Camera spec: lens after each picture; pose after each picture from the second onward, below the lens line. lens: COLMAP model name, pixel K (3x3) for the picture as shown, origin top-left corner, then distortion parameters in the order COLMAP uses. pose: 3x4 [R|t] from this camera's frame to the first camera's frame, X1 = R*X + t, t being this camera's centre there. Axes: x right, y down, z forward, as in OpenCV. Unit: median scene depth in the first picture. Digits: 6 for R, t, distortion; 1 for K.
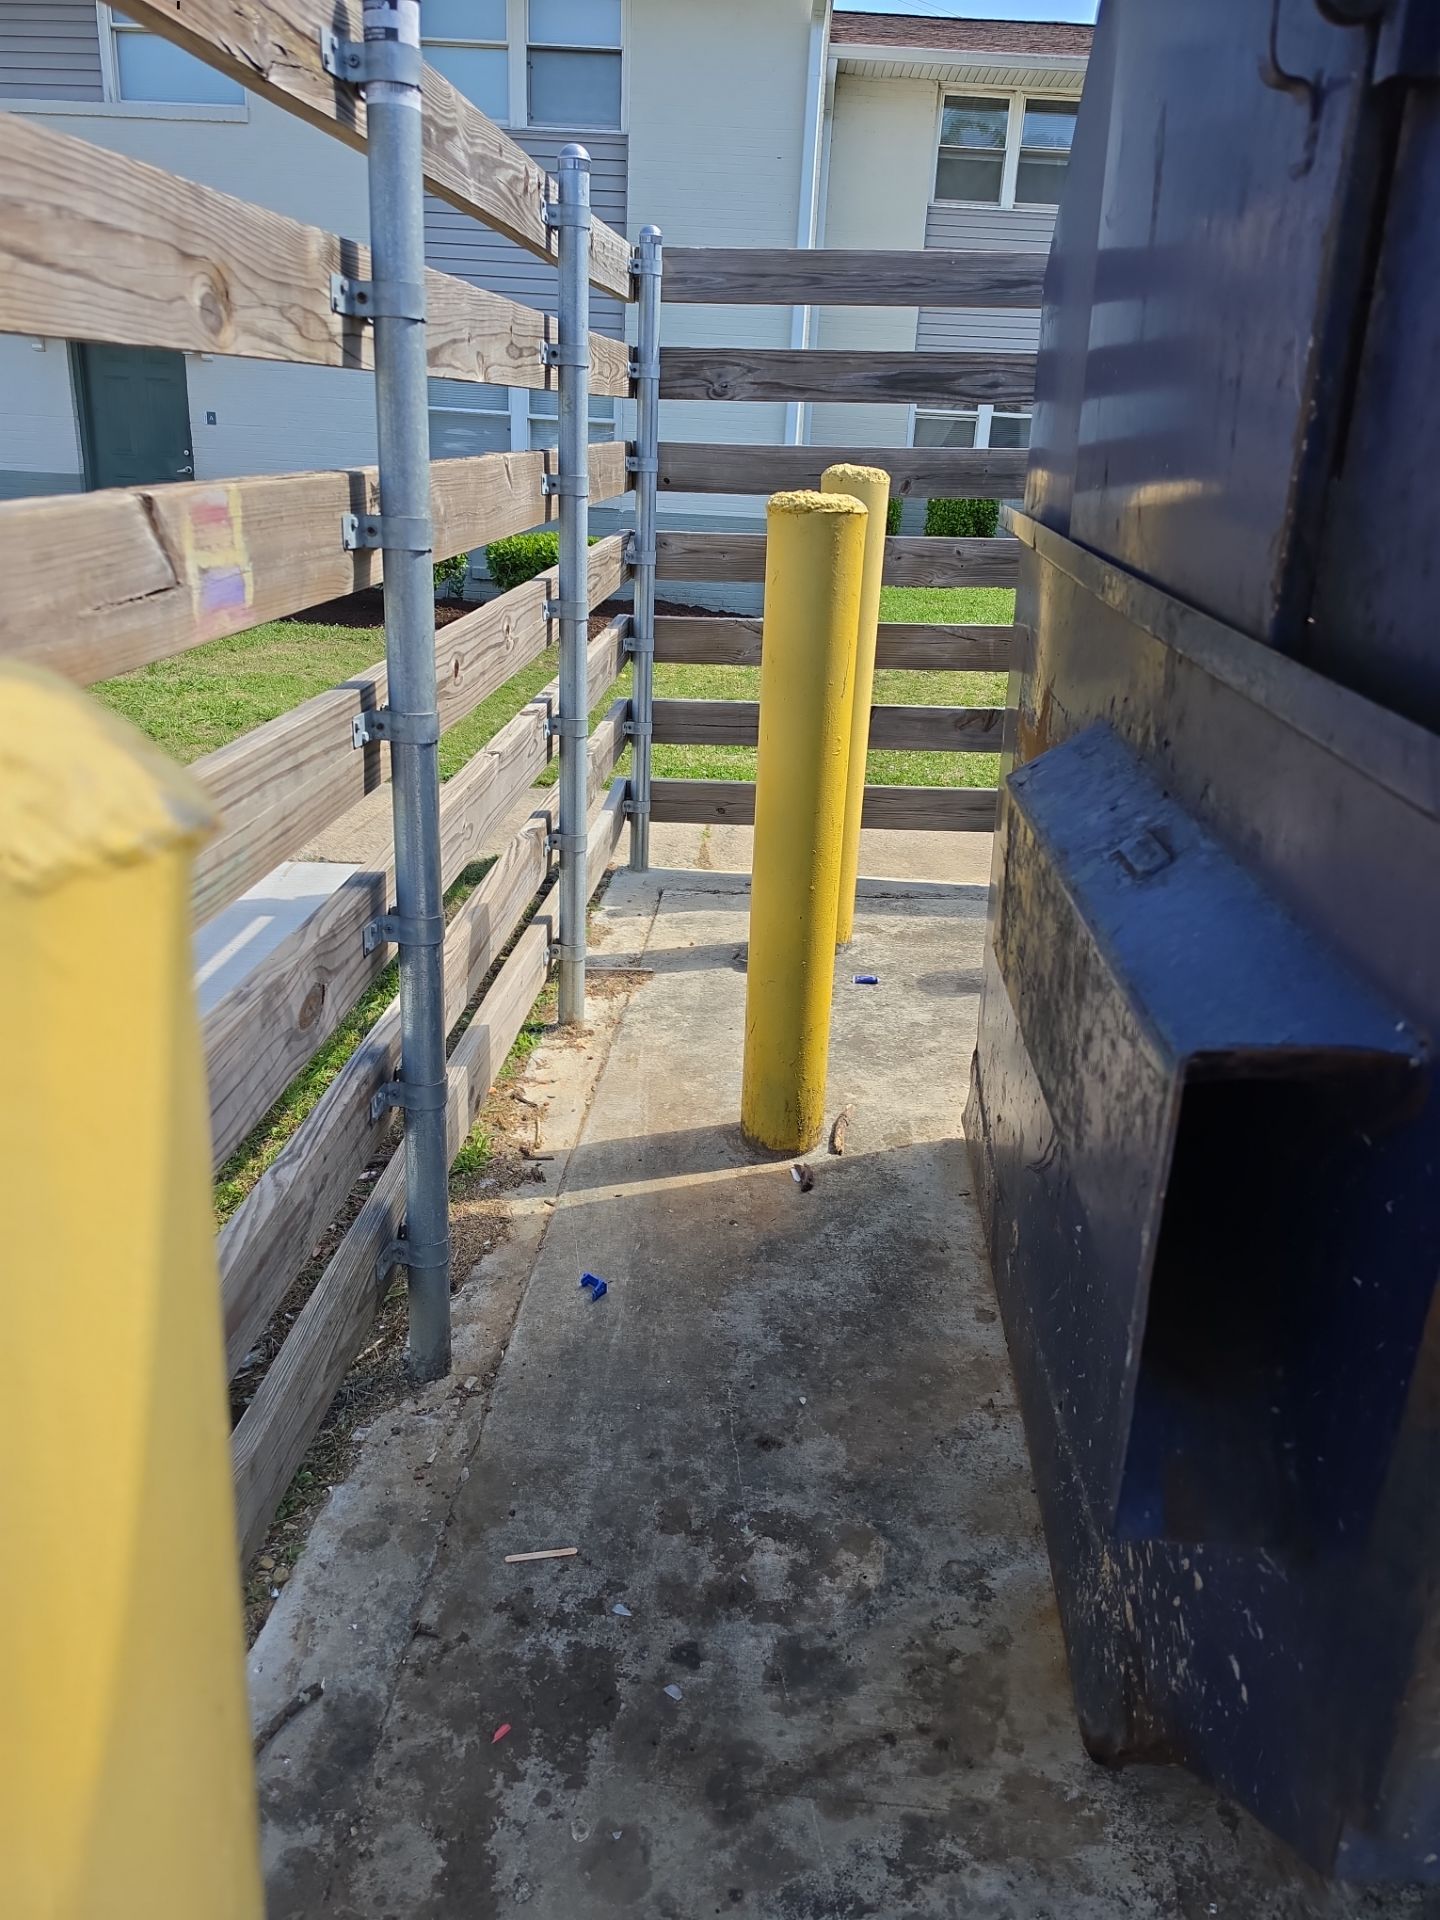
lens RADIAL K [[1356.2, 0, 724.9], [0, 1356.2, 955.5], [0, 0, 1]] dist [0.014168, -0.028197]
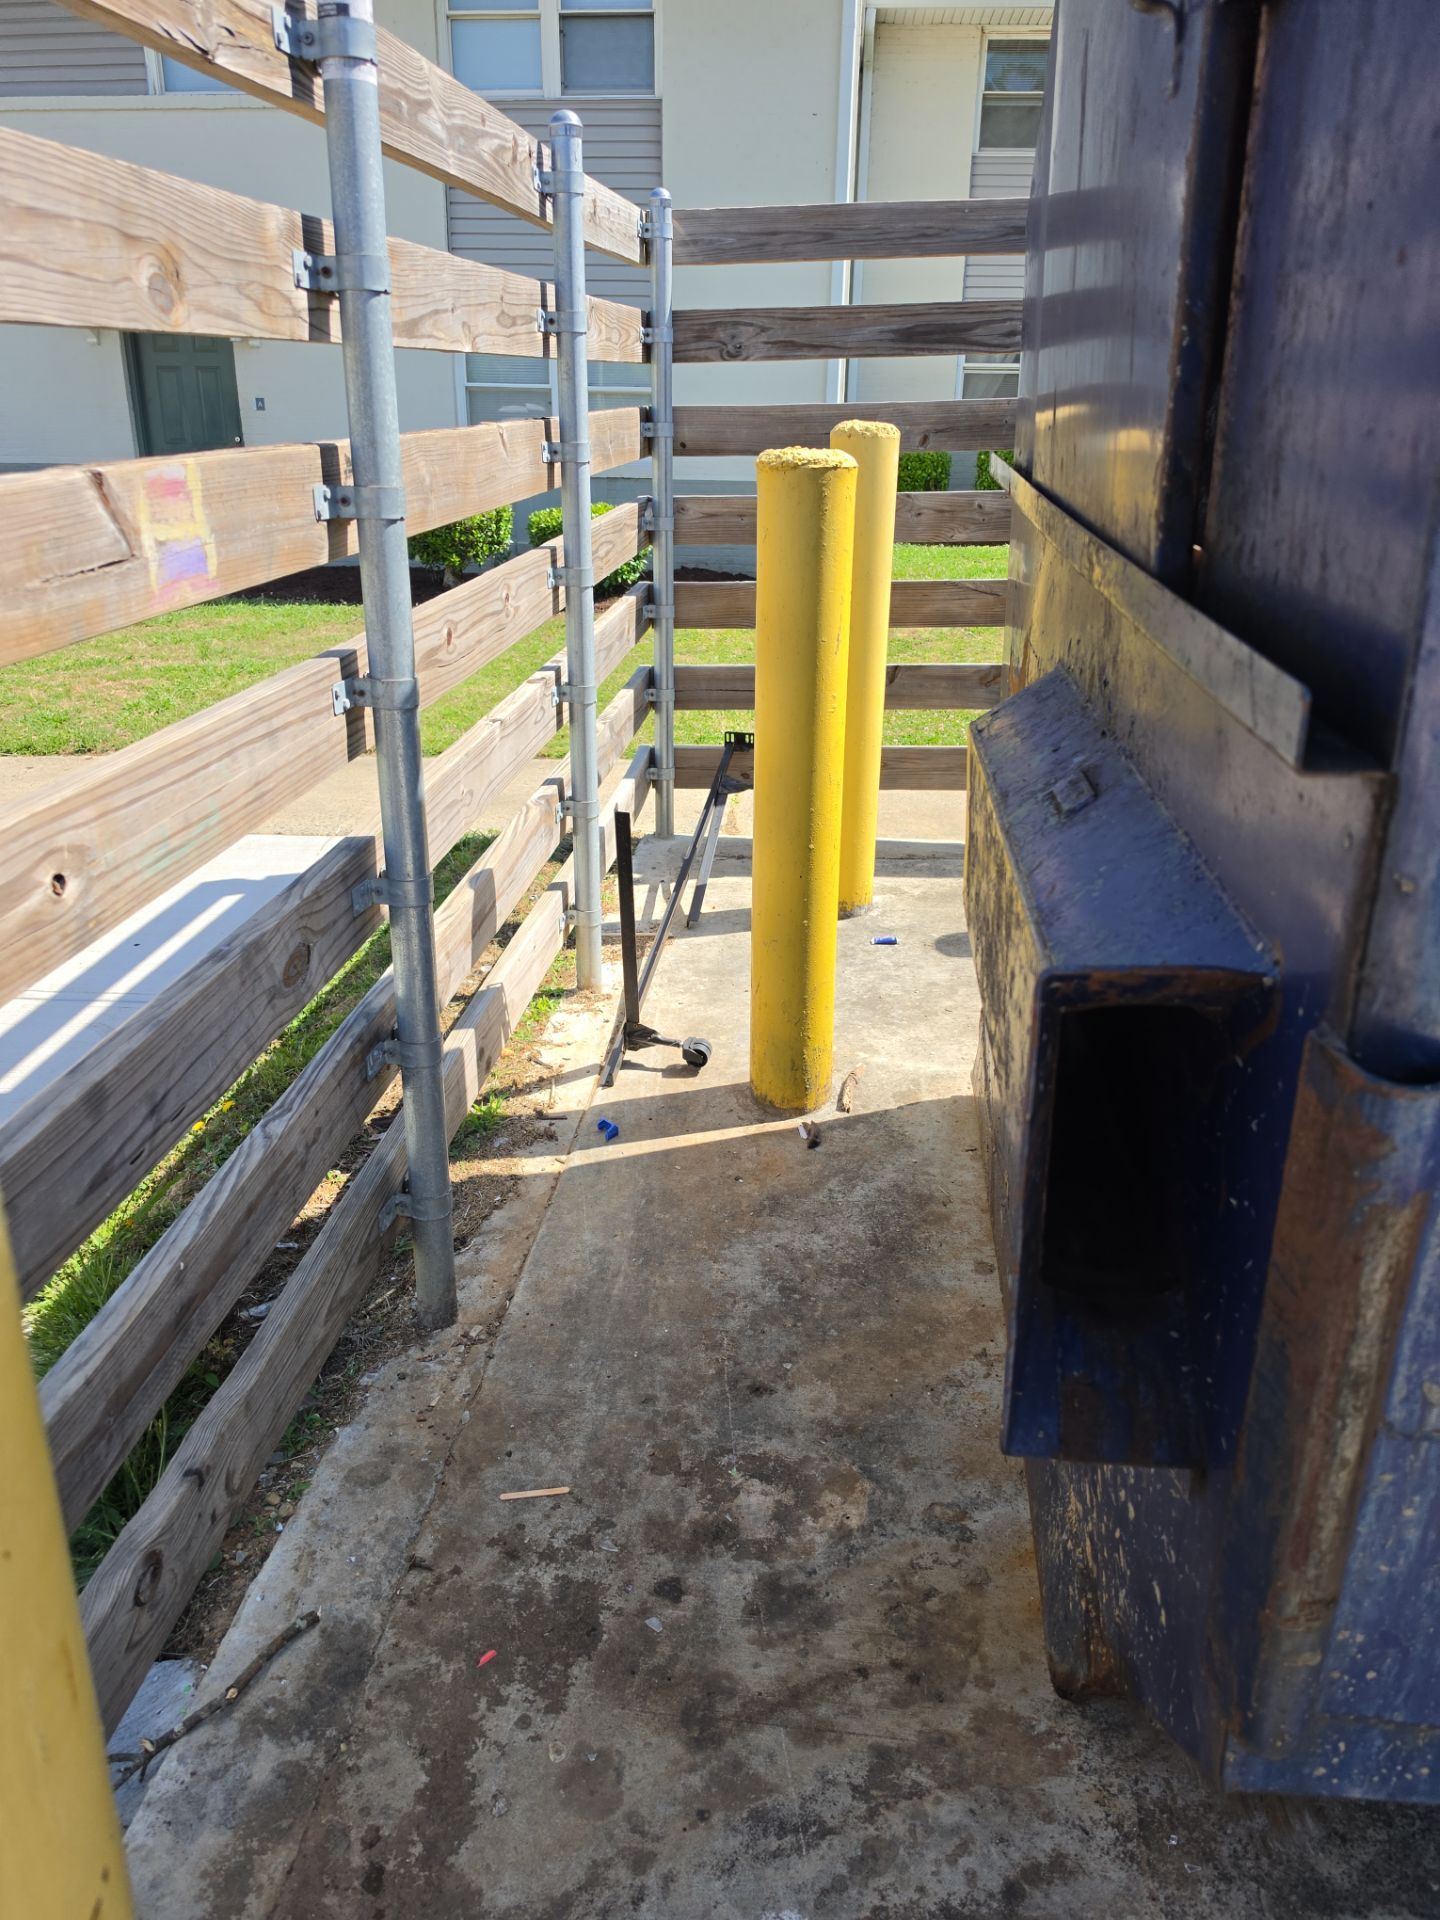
lens RADIAL K [[1356.2, 0, 700.2], [0, 1356.2, 958.0], [0, 0, 1]] dist [0.014168, -0.028197]
pose [[0.997781, -0.016022, -0.064625, 0.056987], [0.017456, 0.999612, 0.021690, 0.011977], [0.064252, -0.022769, 0.997674, -0.011932]]
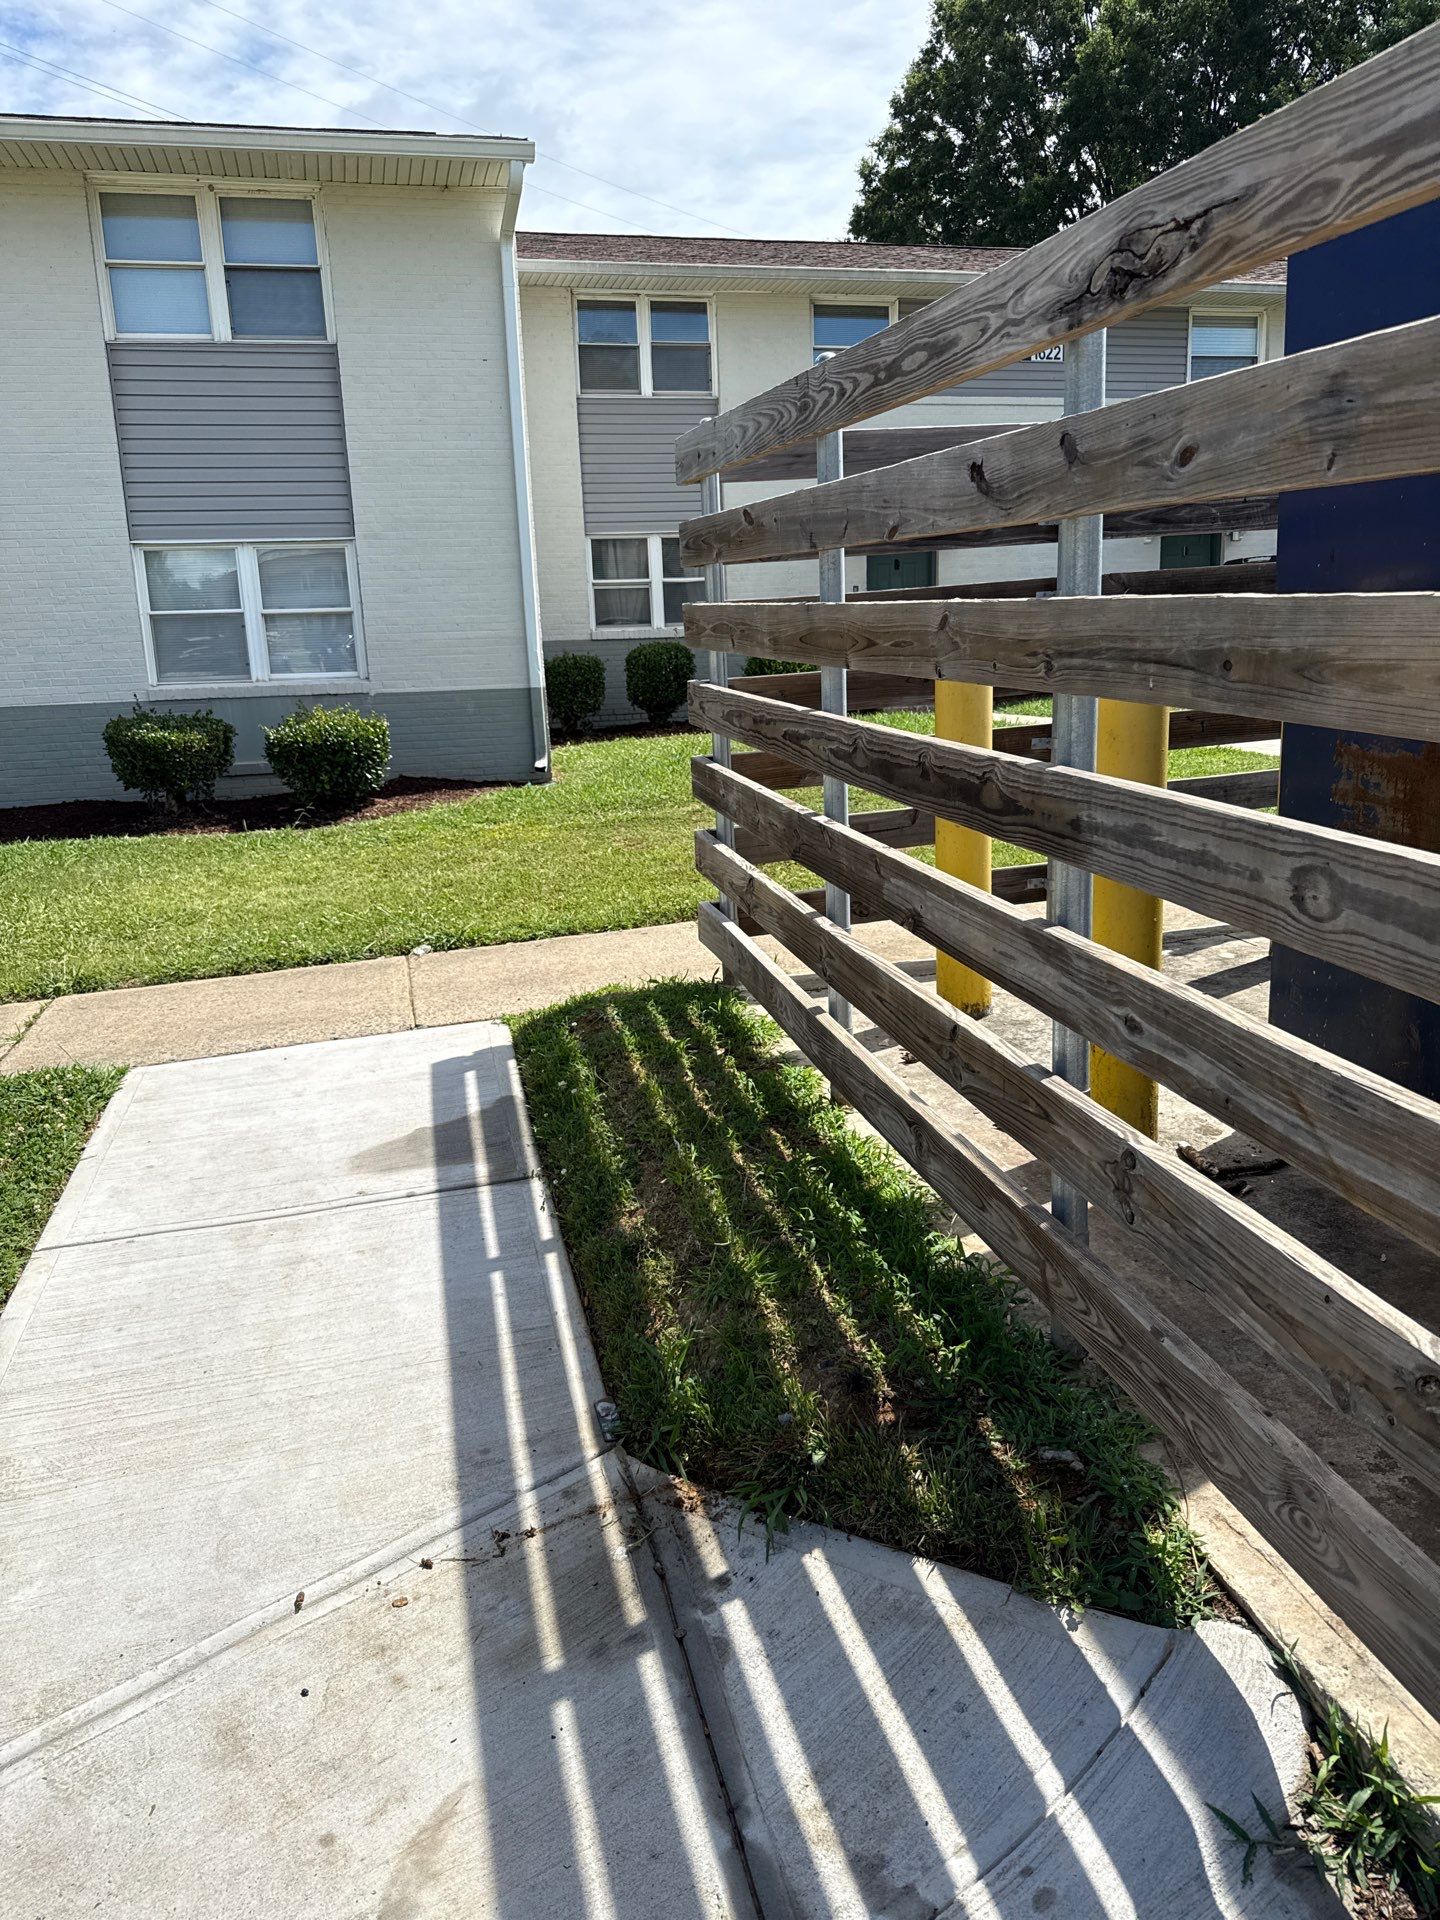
lens RADIAL K [[1373.0, 0, 725.7], [0, 1373.0, 958.3], [0, 0, 1]] dist [0.010754, -0.025827]
pose [[0.949826, -0.154605, 0.271896, -0.805839], [0.185129, 0.978557, -0.090294, 0.035282], [-0.252106, 0.136099, 0.958081, -0.111356]]
